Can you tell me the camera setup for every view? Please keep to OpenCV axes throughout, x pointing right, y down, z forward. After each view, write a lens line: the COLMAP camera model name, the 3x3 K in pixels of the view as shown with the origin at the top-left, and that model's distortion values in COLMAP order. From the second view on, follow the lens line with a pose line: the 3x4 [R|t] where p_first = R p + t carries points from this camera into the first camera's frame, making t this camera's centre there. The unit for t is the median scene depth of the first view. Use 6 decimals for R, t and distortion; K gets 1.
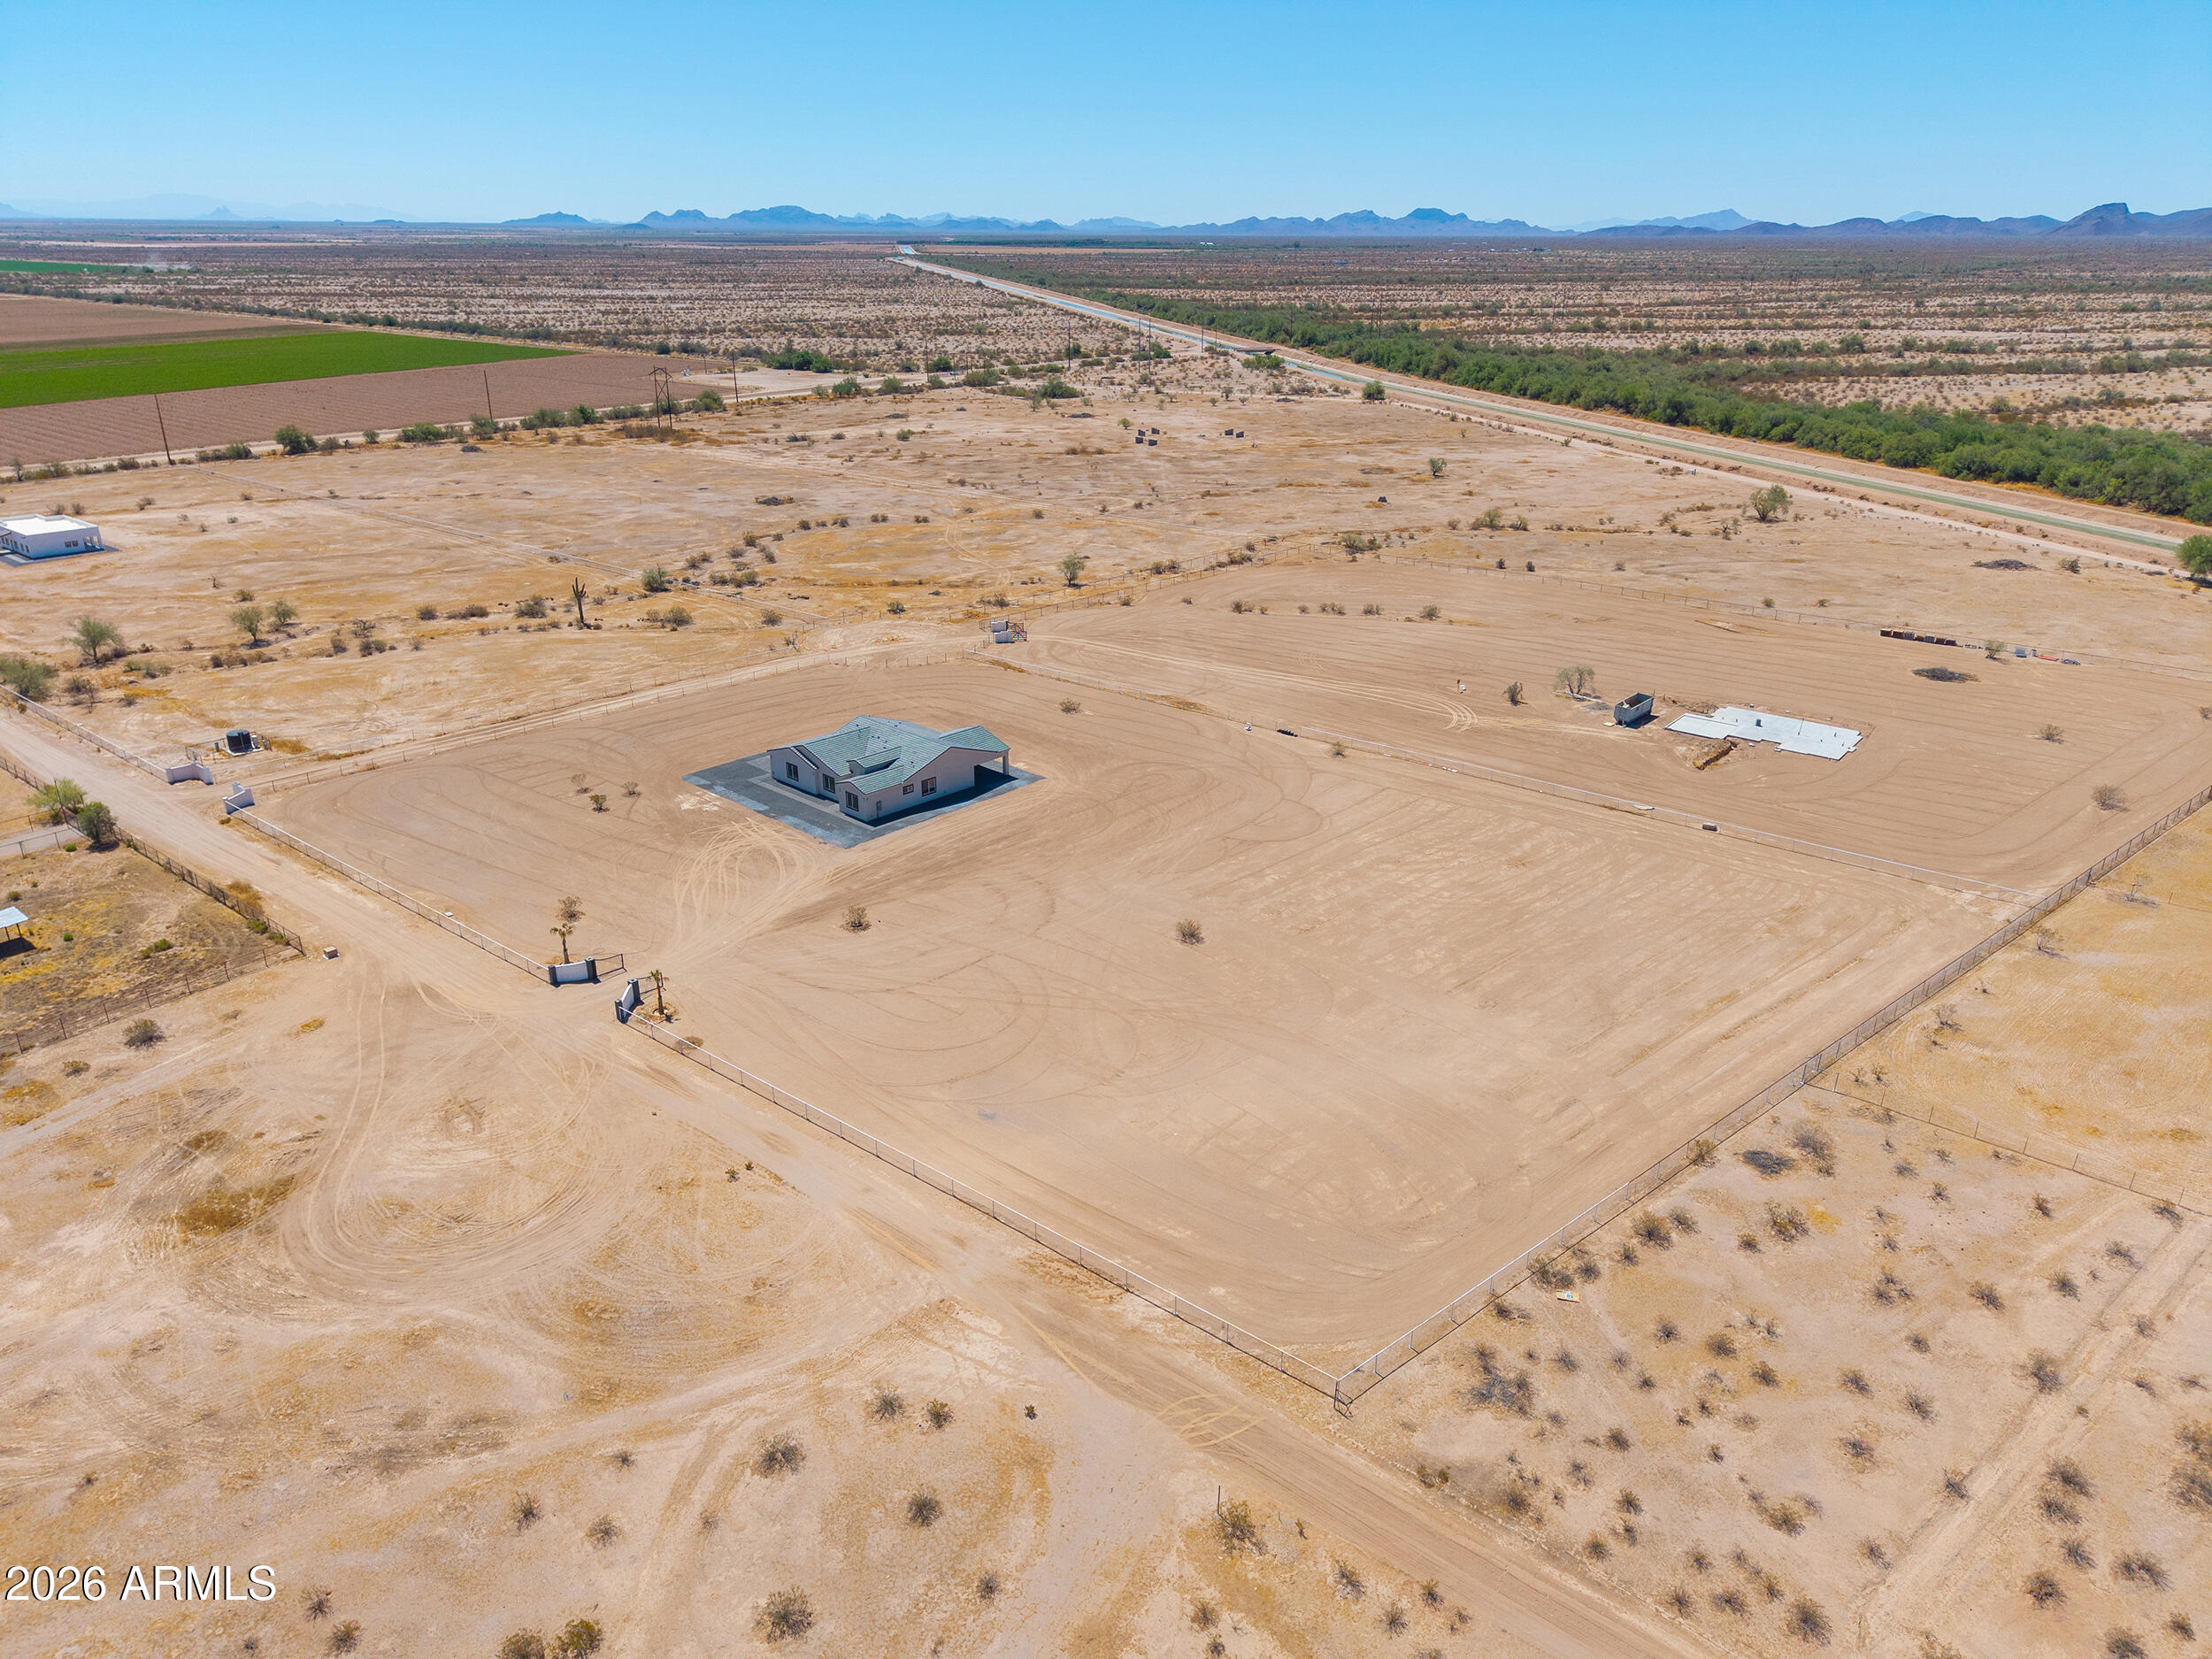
lens RADIAL K [[1481.2, 0, 1112.1], [0, 1481.2, 841.2], [0, 0, 1]] dist [0.042524, -0.048519]
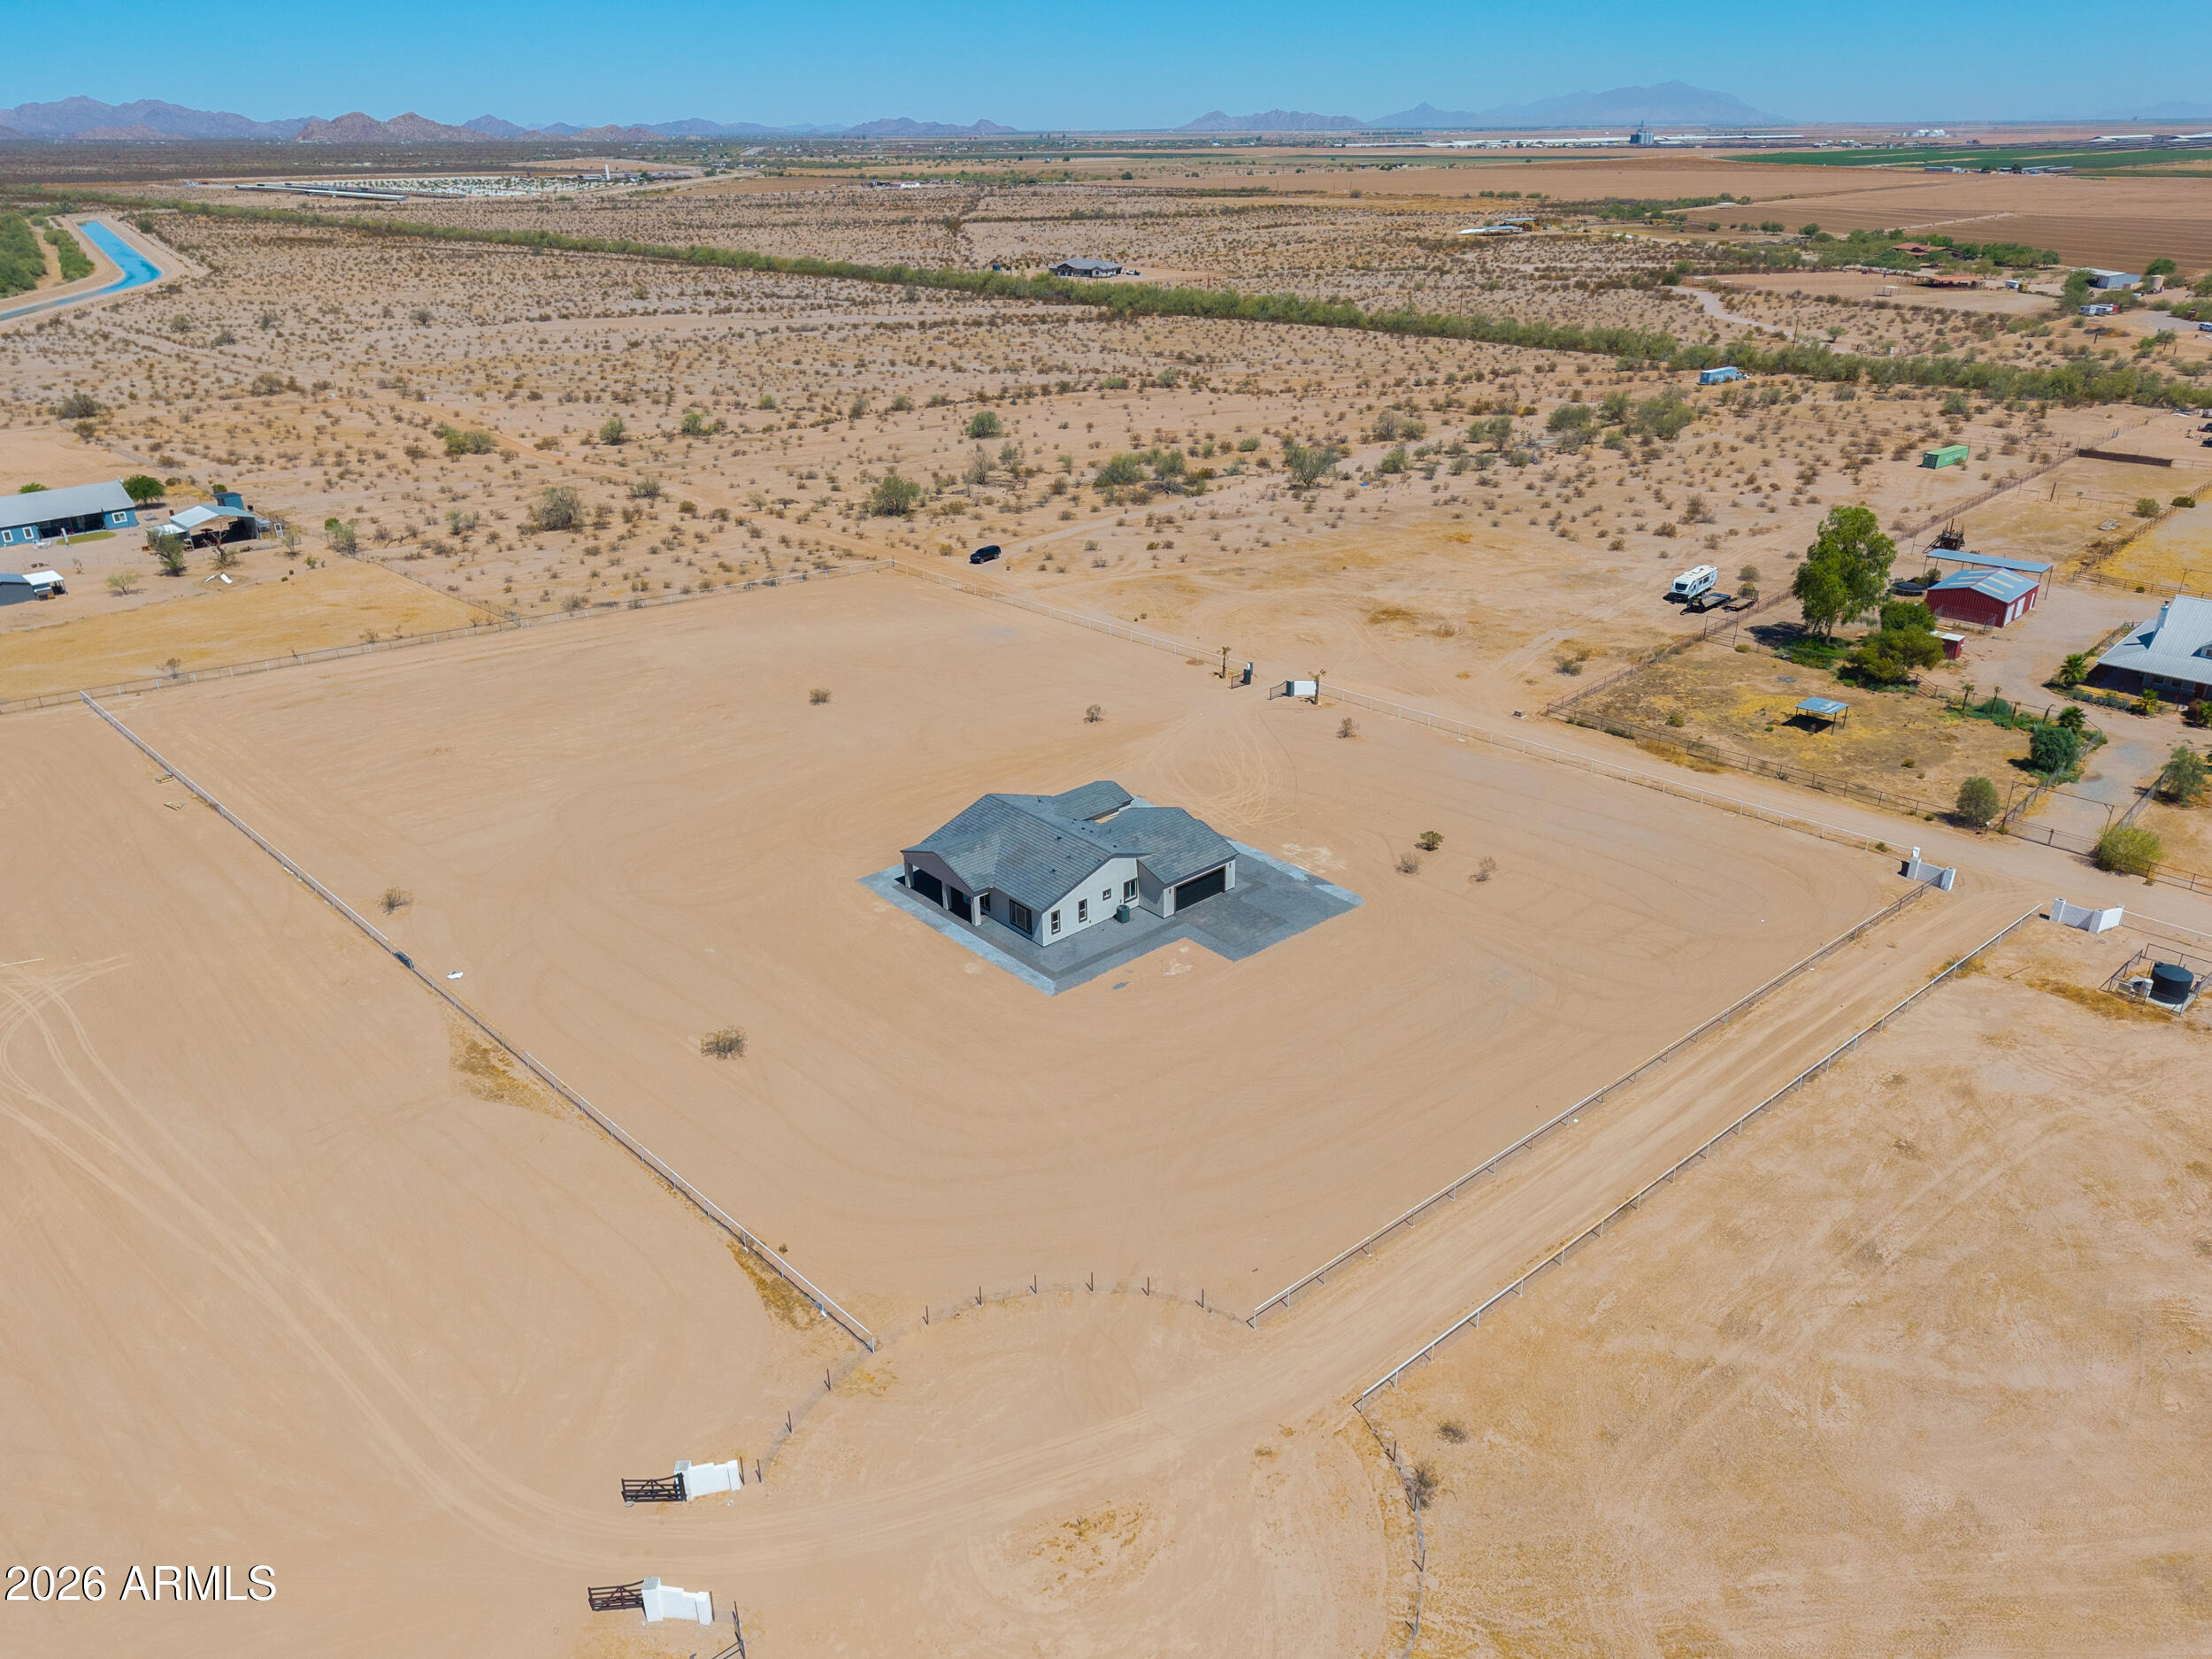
lens RADIAL K [[1510.8, 0, 1121.4], [0, 1510.8, 798.7], [0, 0, 1]] dist [0.067646, -0.089614]
pose [[-0.995610, -0.035023, 0.086804, -0.209210], [0.038546, 0.691673, 0.721182, -0.526726], [-0.085297, 0.721361, -0.687286, 1.299501]]
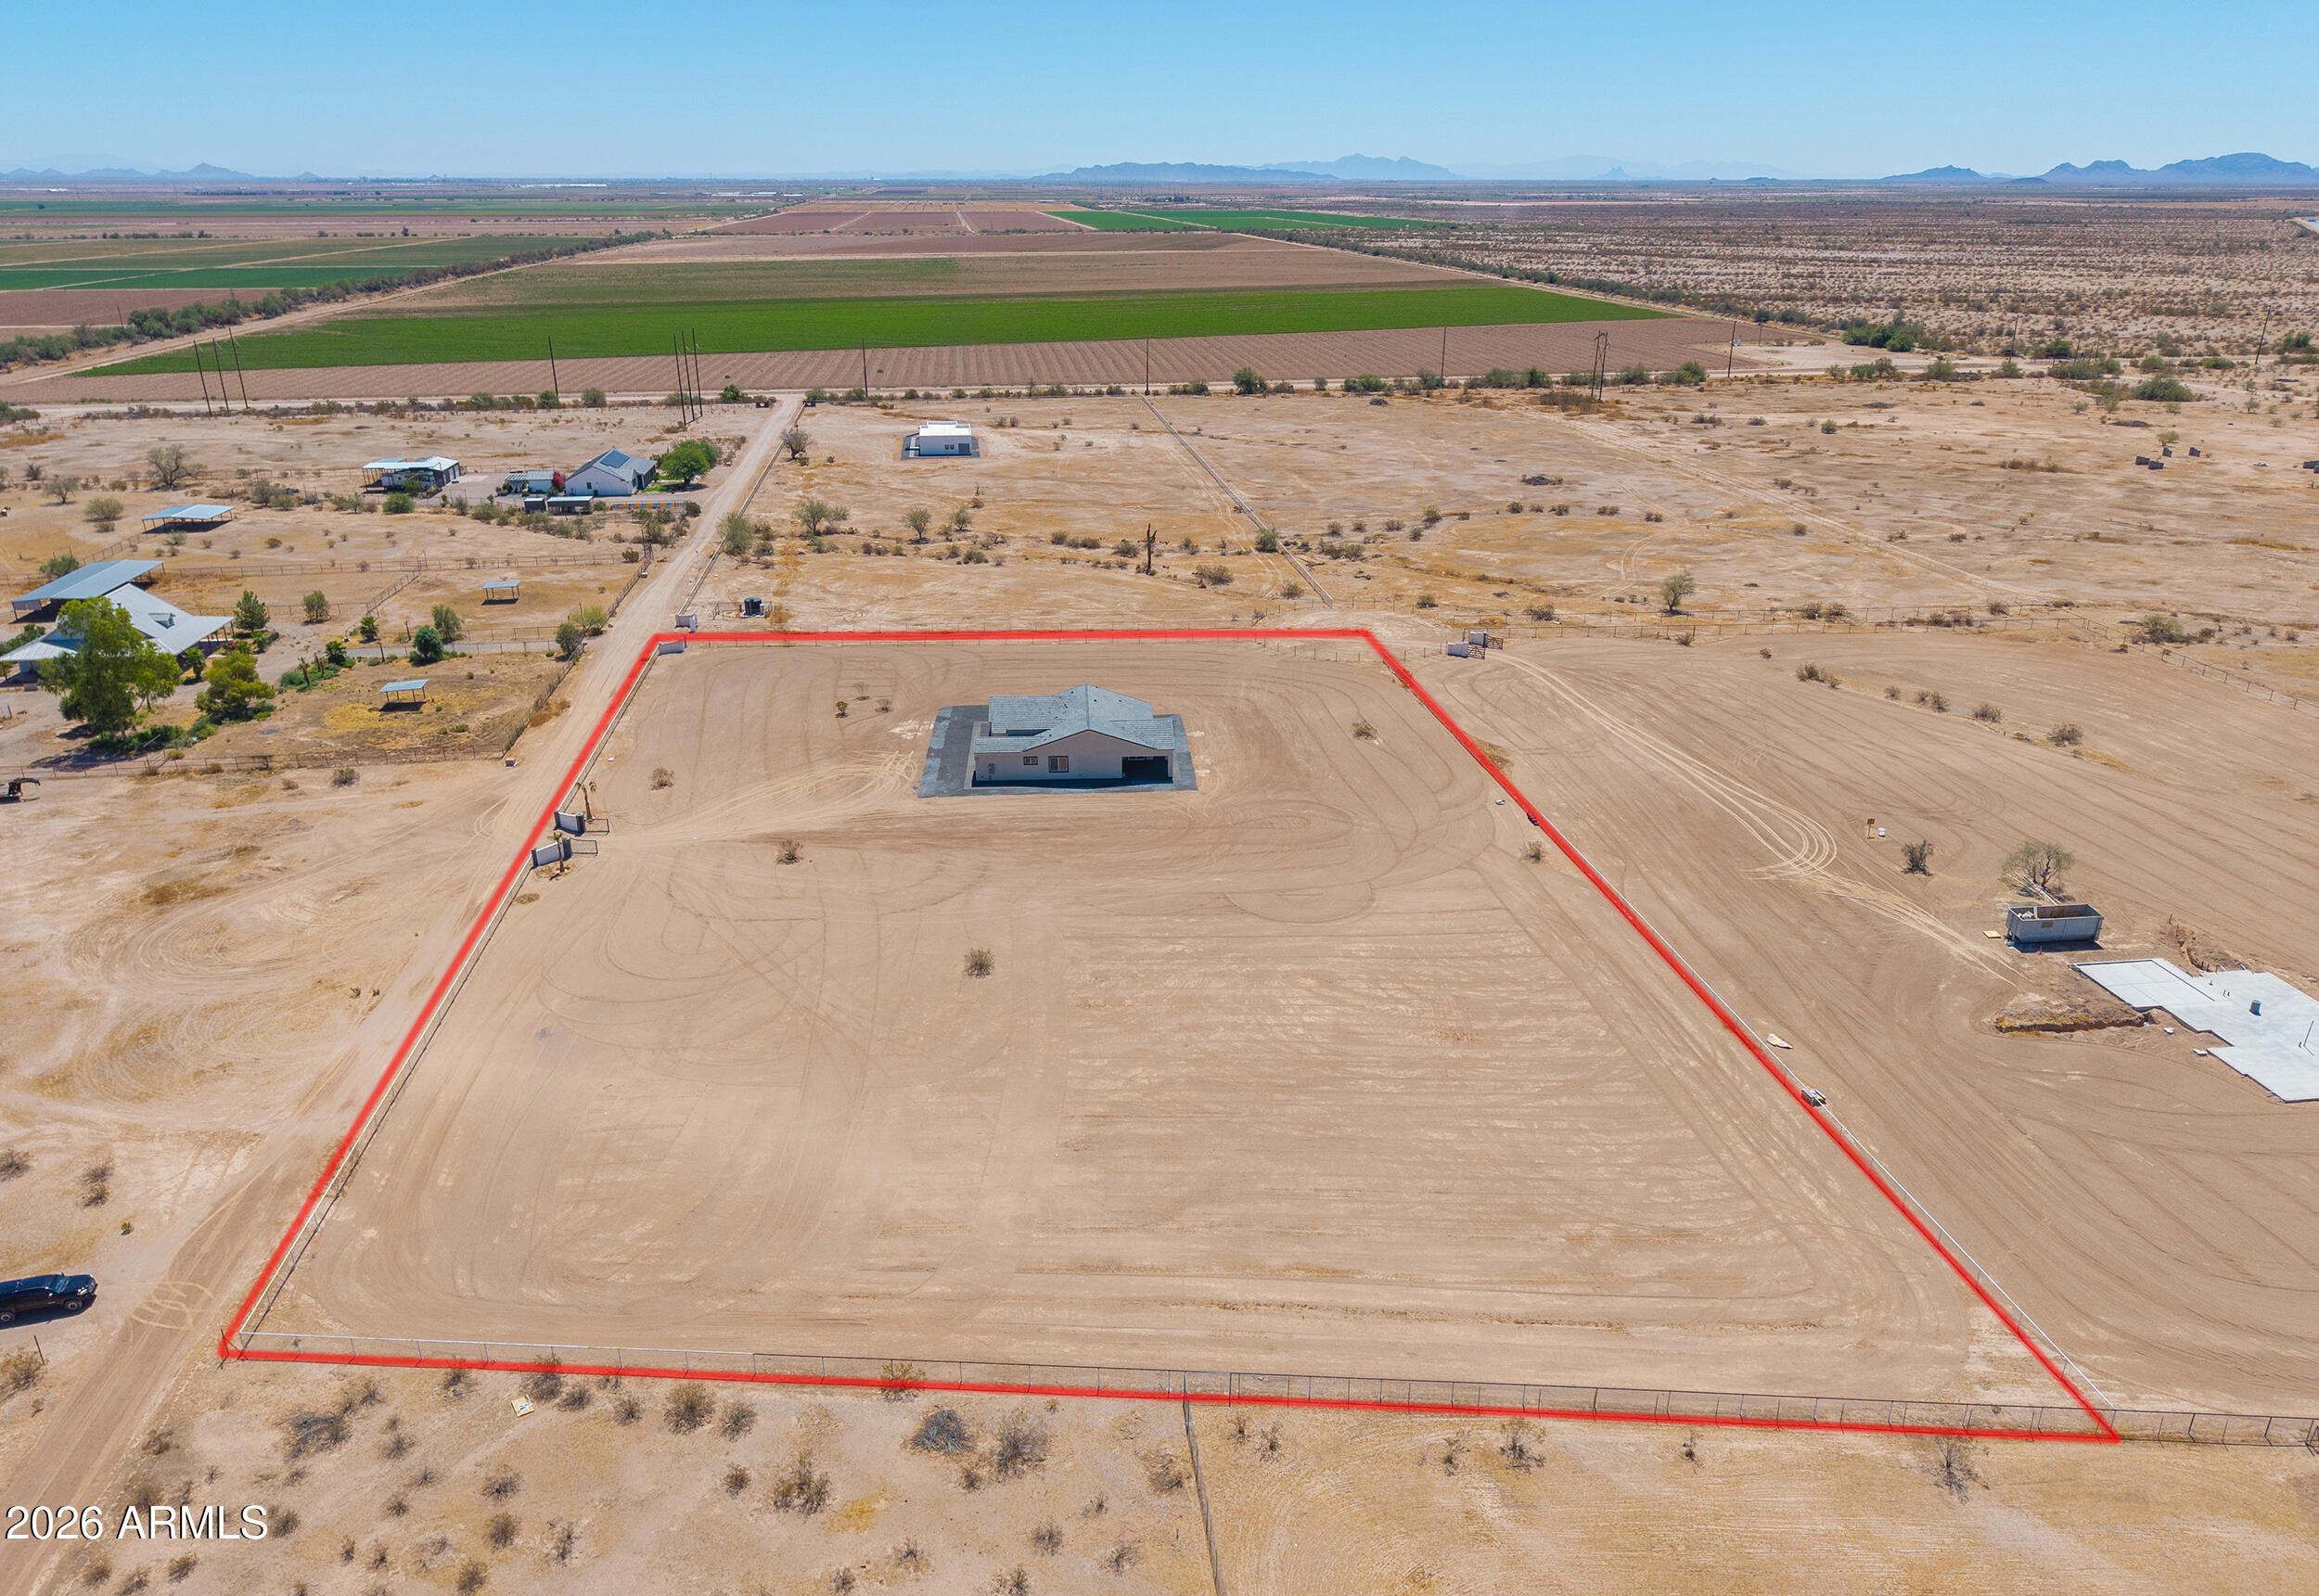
lens RADIAL K [[1612.6, 0, 1153.8], [0, 1612.6, 757.2], [0, 0, 1]] dist [0.041846, -0.048728]
pose [[0.717921, 0.226183, -0.658354, 0.508137], [-0.259290, 0.964574, 0.048637, -0.090694], [0.646032, 0.135787, 0.751135, 0.221278]]
